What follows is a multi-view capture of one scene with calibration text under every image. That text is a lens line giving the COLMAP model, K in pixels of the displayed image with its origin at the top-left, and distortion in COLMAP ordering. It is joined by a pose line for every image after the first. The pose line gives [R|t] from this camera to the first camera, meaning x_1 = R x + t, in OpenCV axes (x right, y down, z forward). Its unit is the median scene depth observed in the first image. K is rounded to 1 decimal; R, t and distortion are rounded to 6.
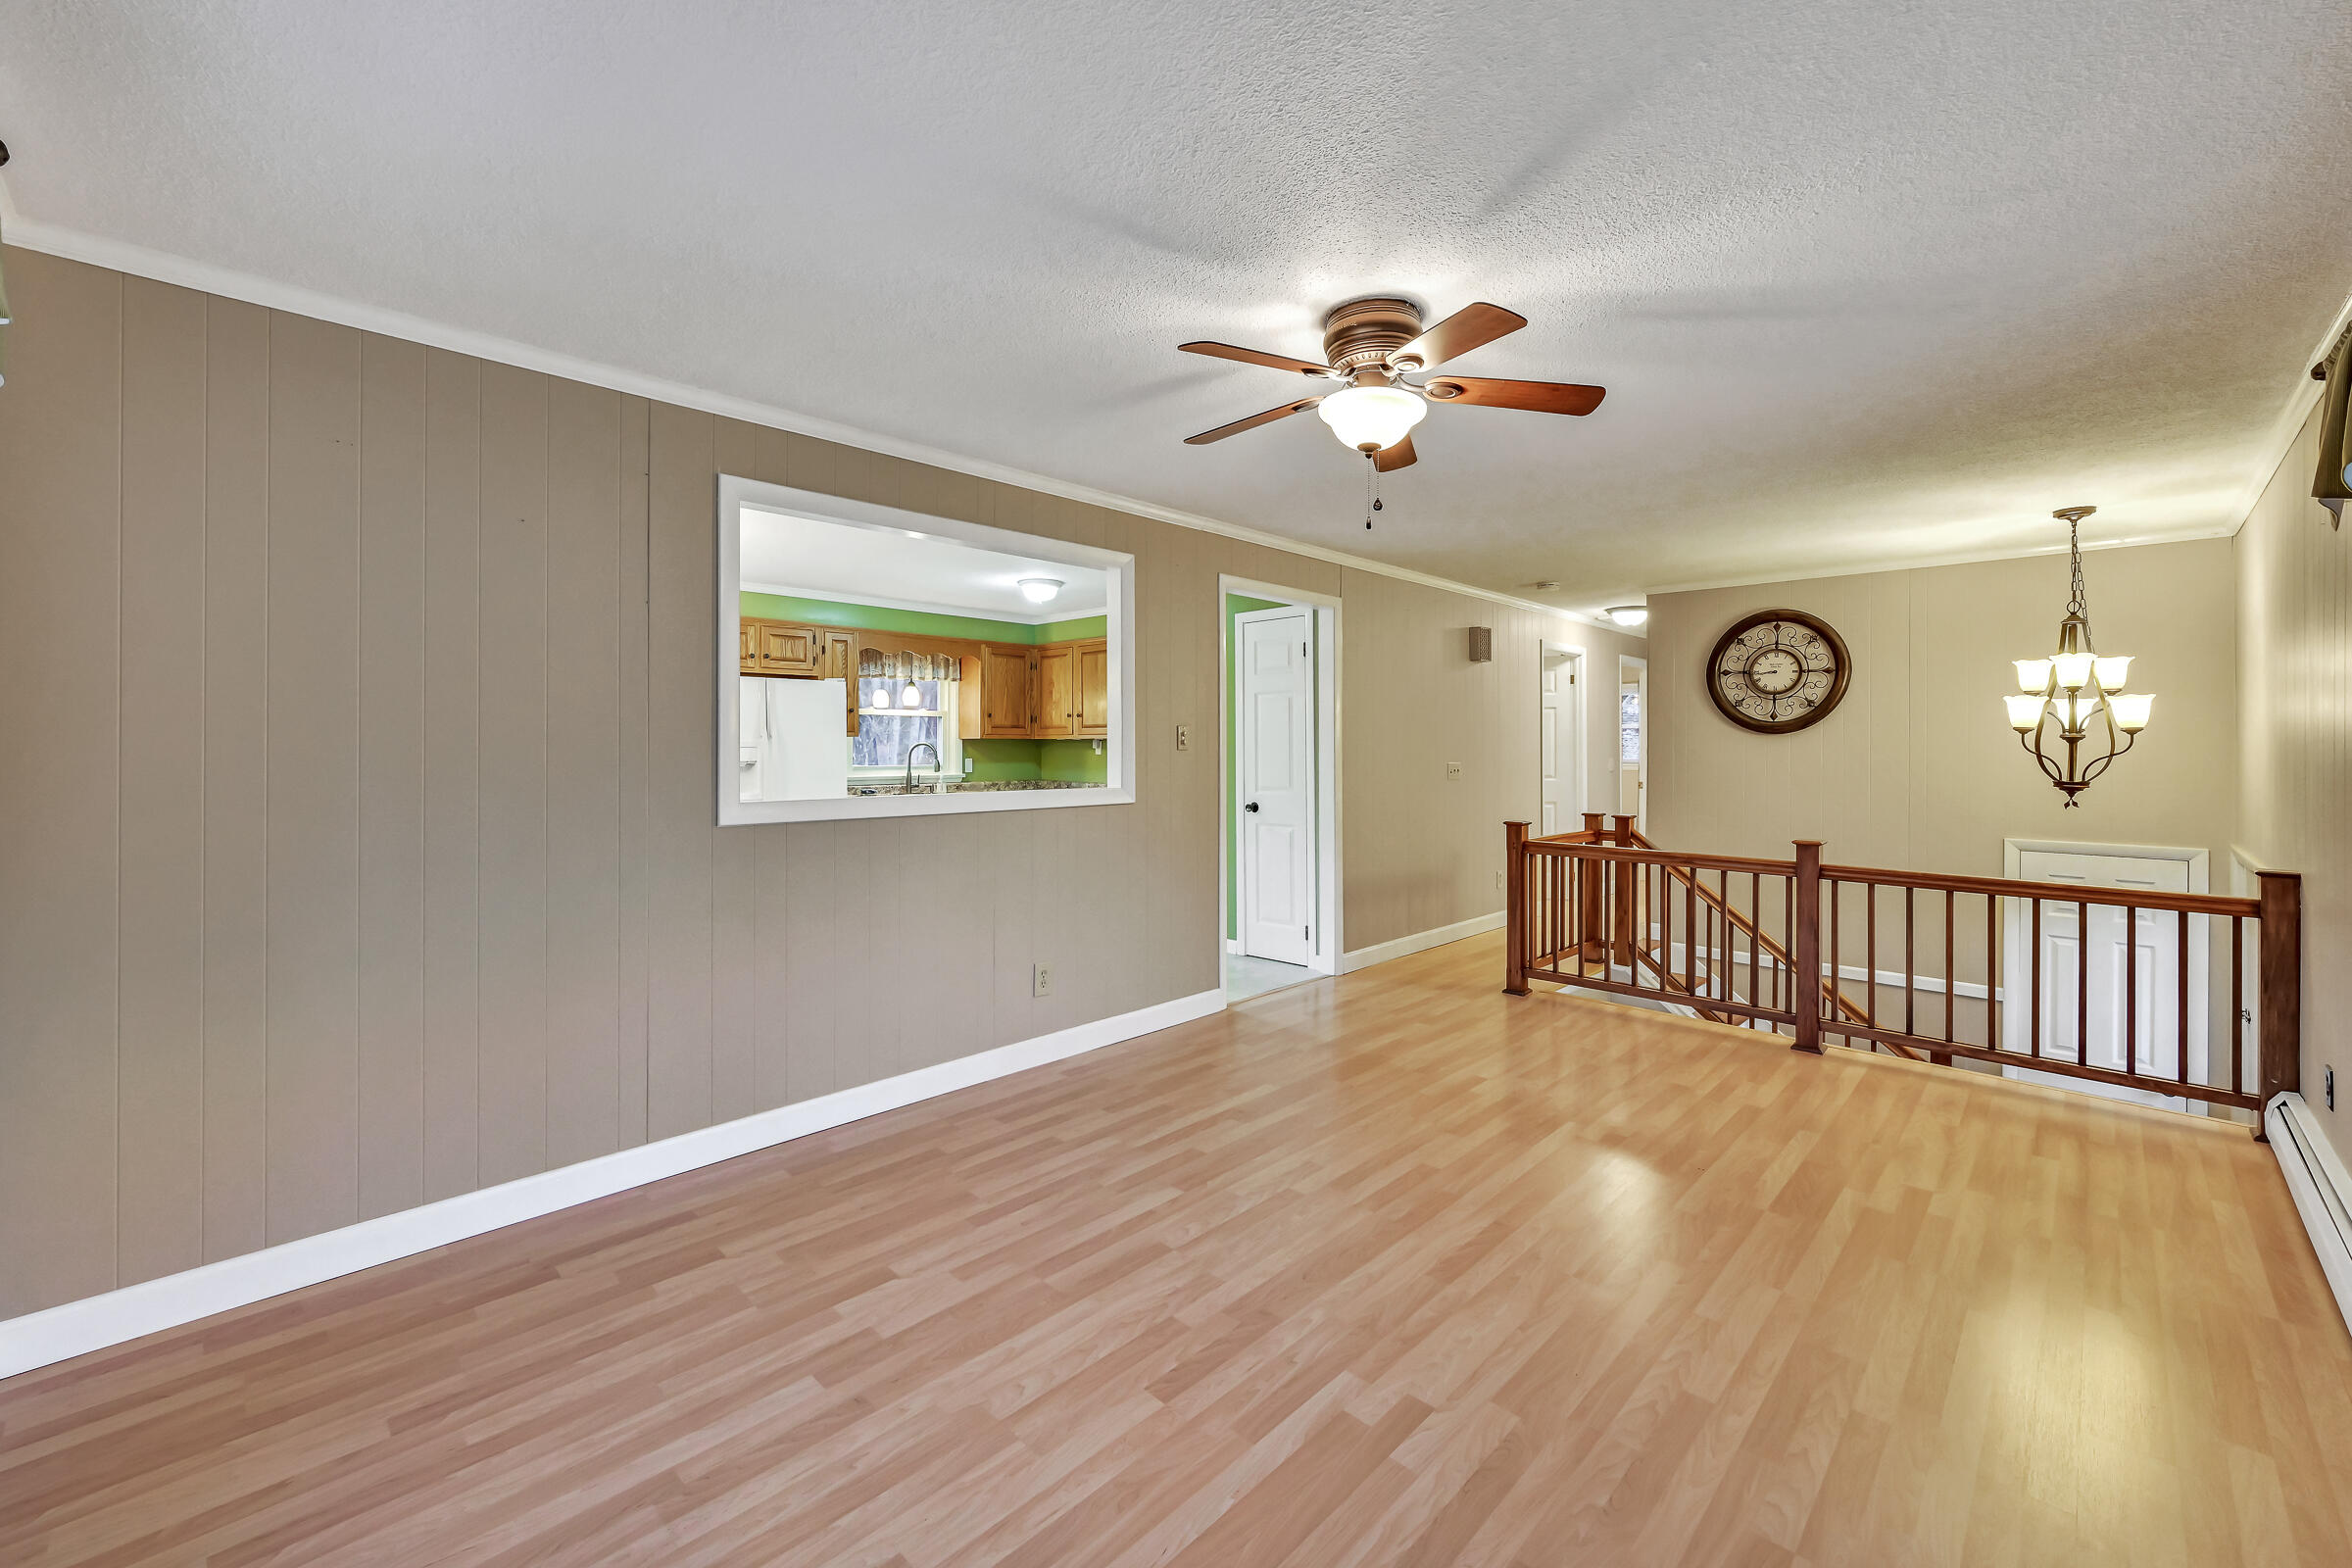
lens RADIAL K [[948.2, 0, 1163.0], [0, 948.2, 746.5], [0, 0, 1]] dist [-0.000263, -0.000118]
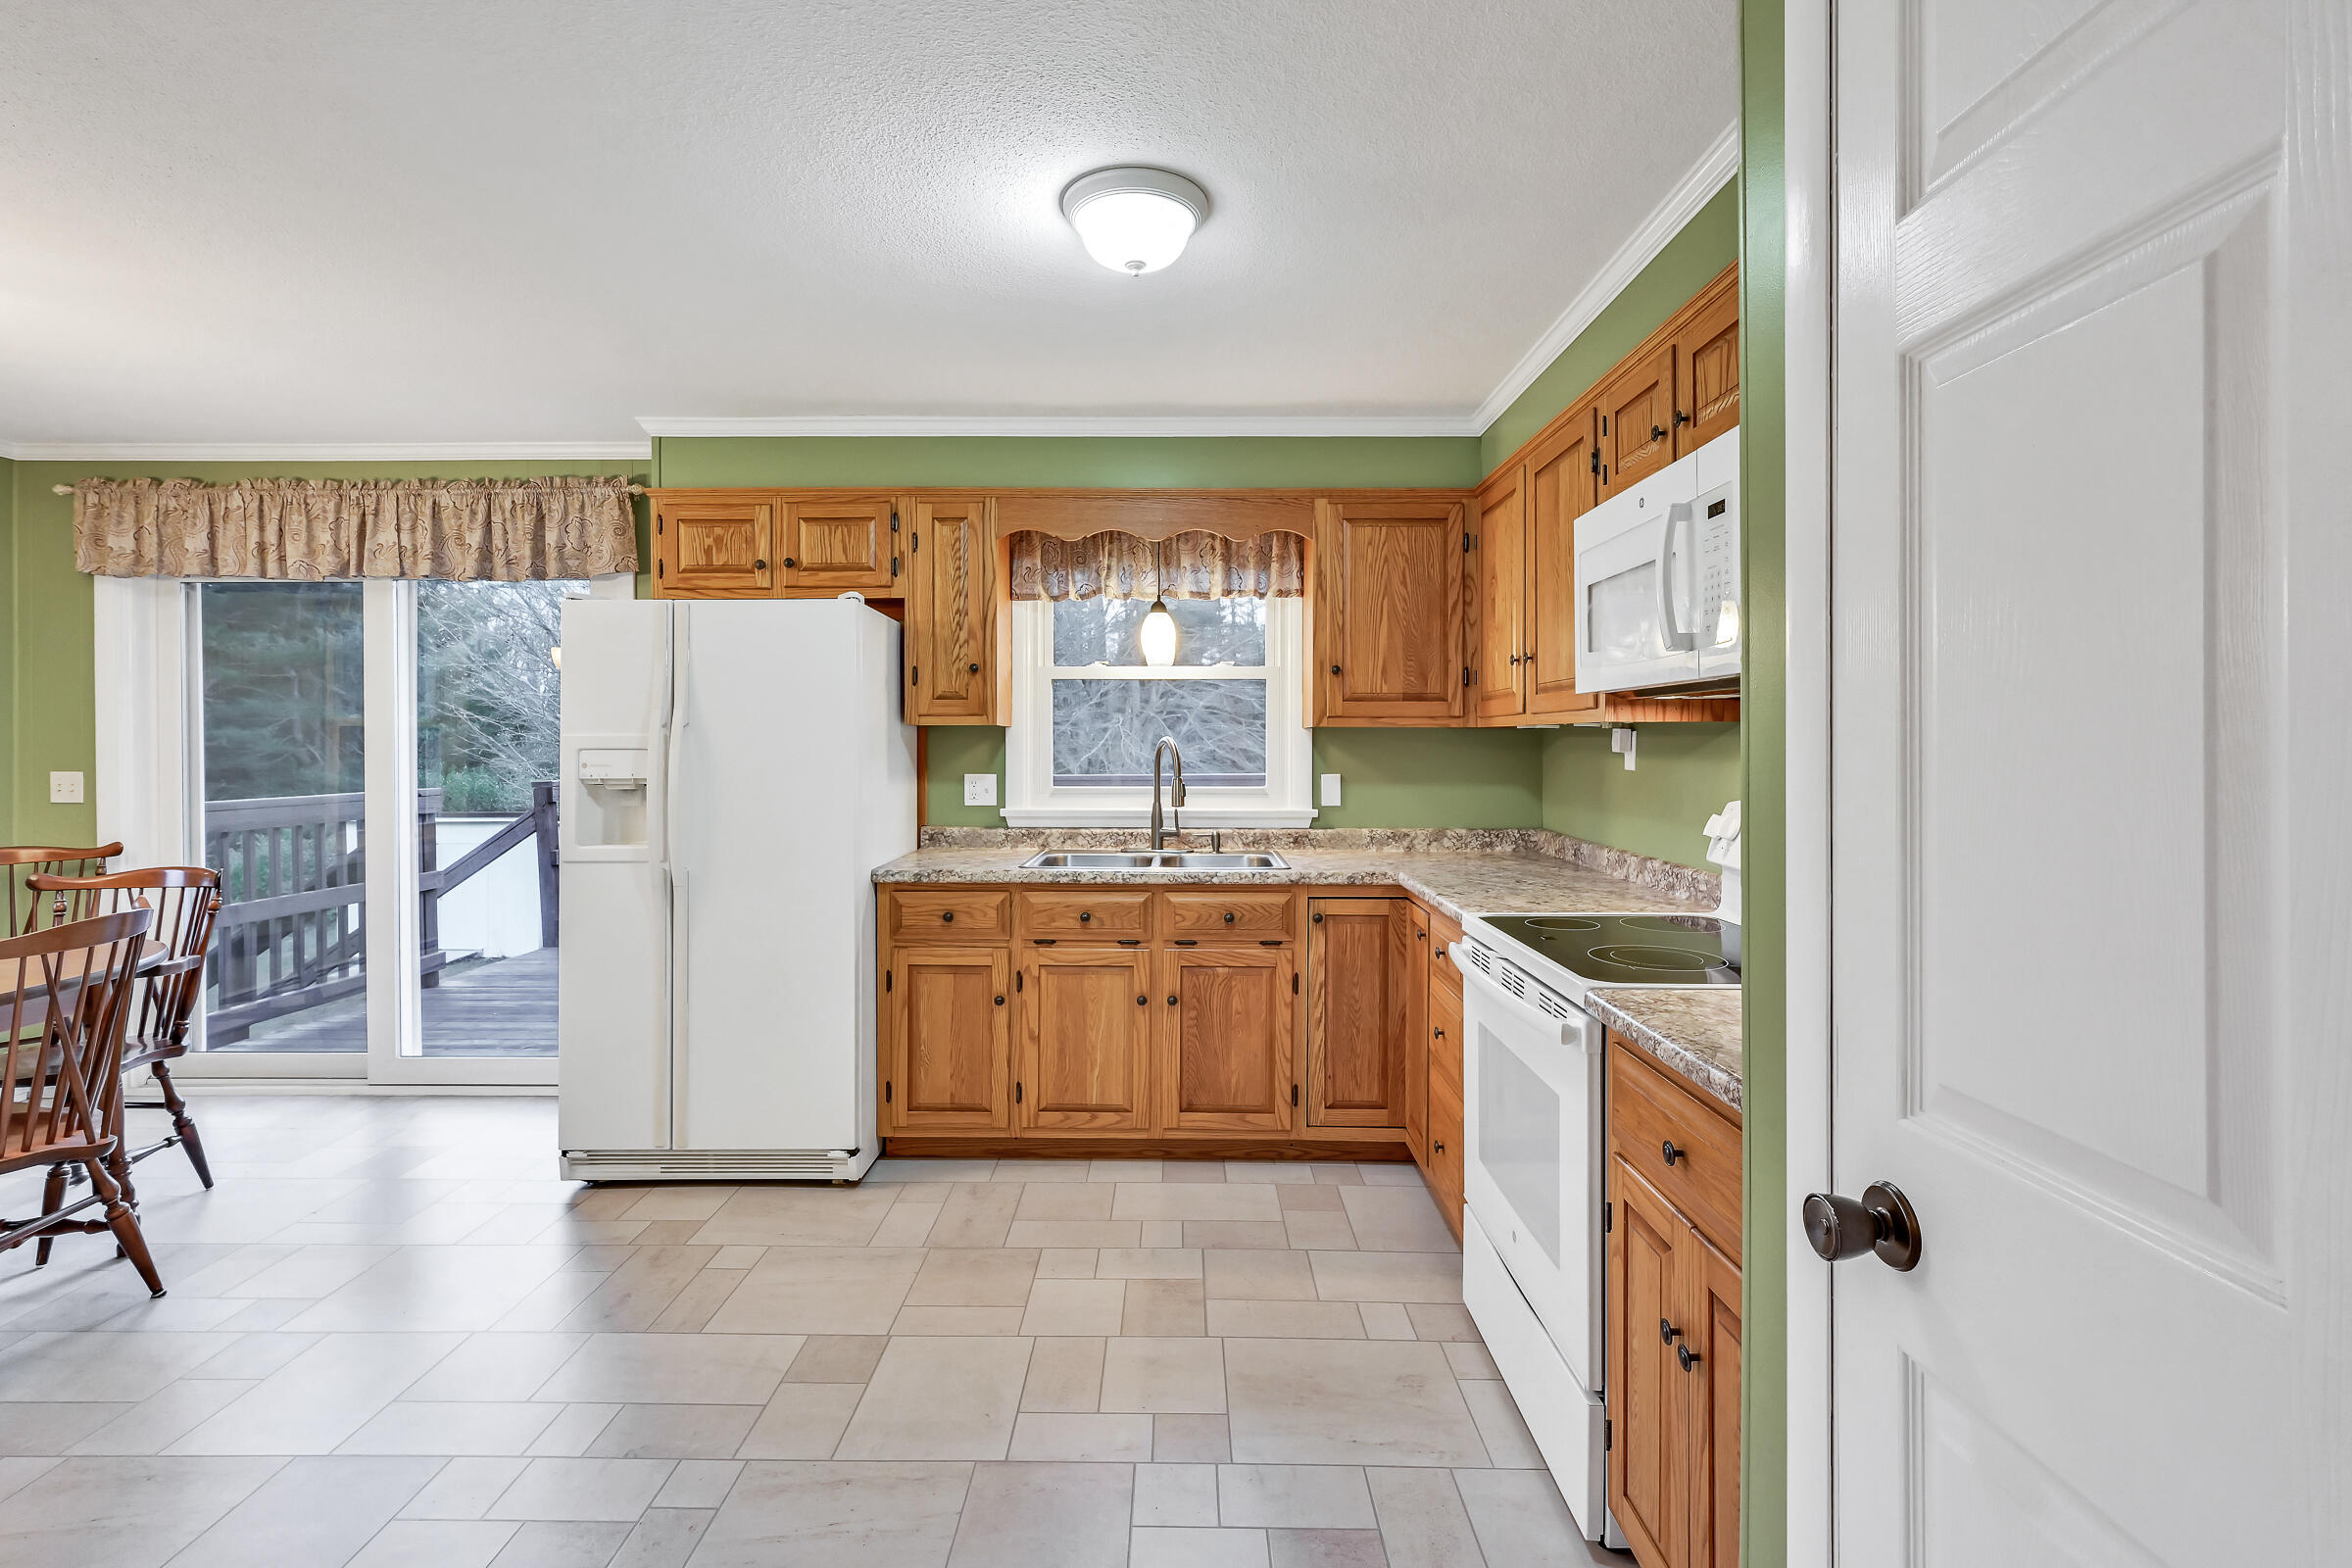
lens RADIAL K [[1078.7, 0, 1173.6], [0, 1078.7, 749.4], [0, 0, 1]] dist [0.000769, 0.000542]
pose [[0.695682, 0.005496, -0.718329, 0.134556], [-0.000531, 0.999974, 0.007137, -0.002851], [0.718350, -0.004583, 0.695667, 0.823908]]
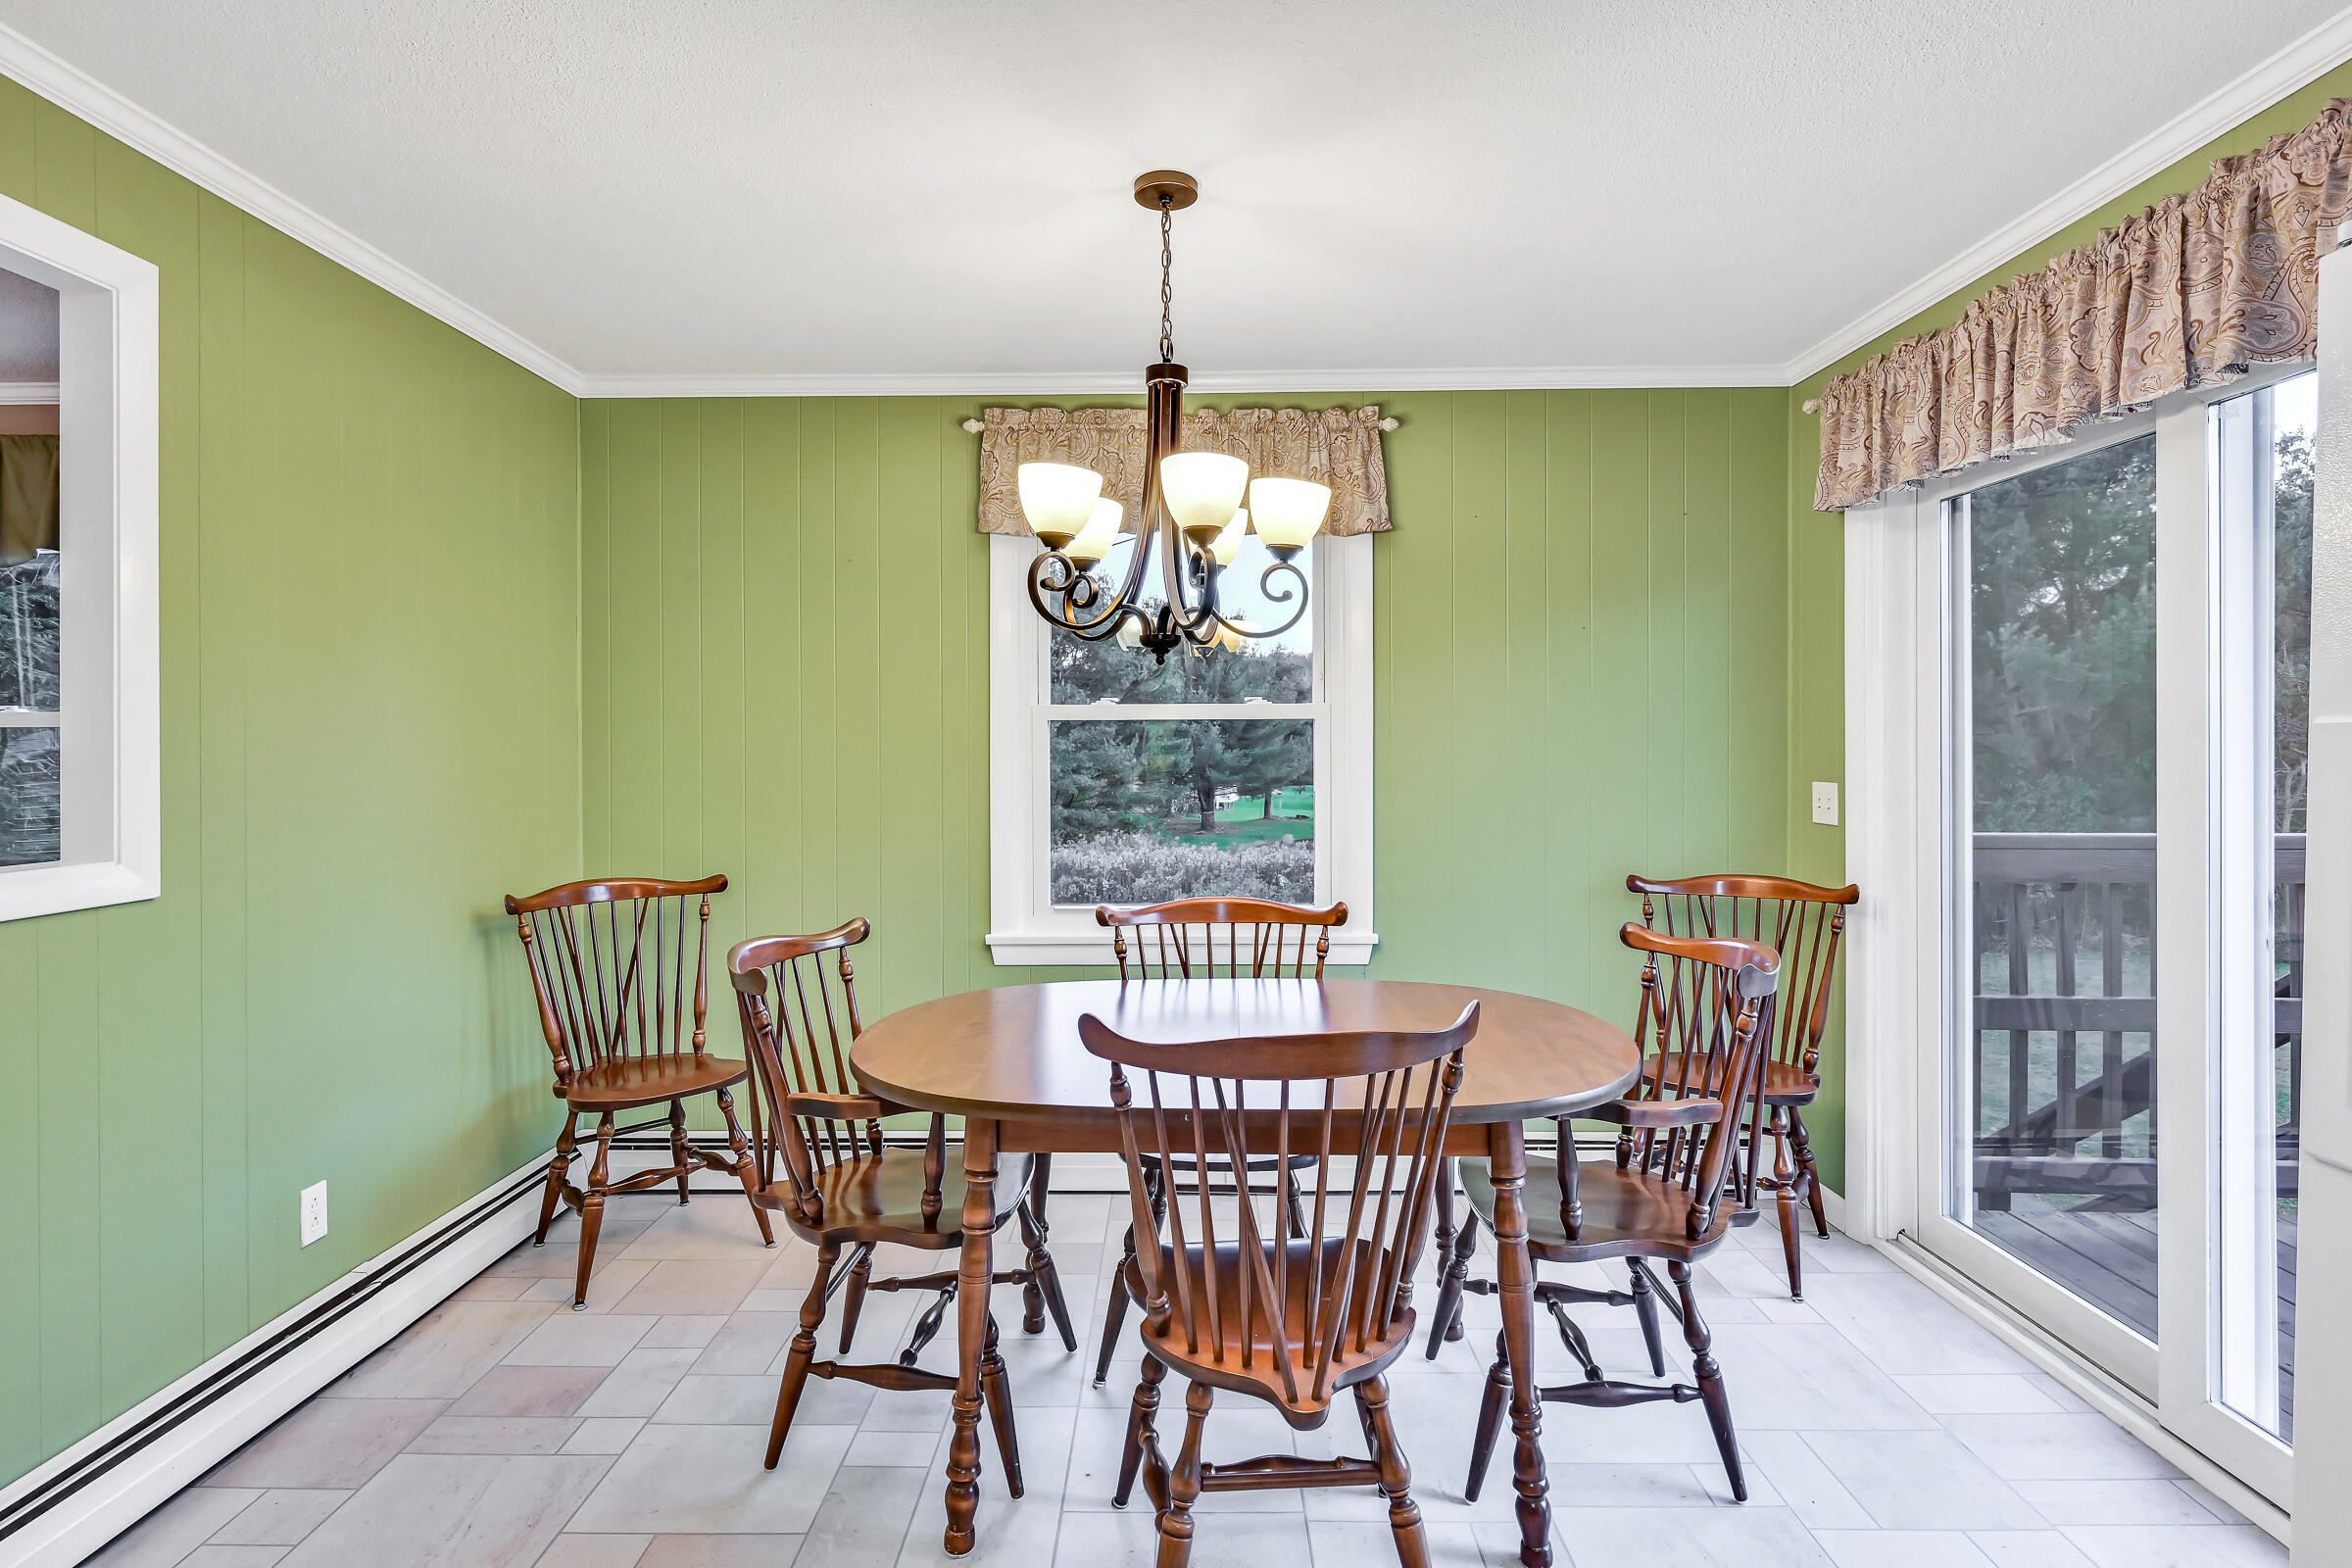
lens RADIAL K [[1193.1, 0, 1175.7], [0, 1193.1, 742.9], [0, 0, 1]] dist [-0.001365, -0.001134]
pose [[-0.720948, 0.001343, -0.692988, -0.223316], [0.001086, 0.999999, 0.000808, -0.002781], [0.692989, -0.000171, -0.720948, 0.987960]]
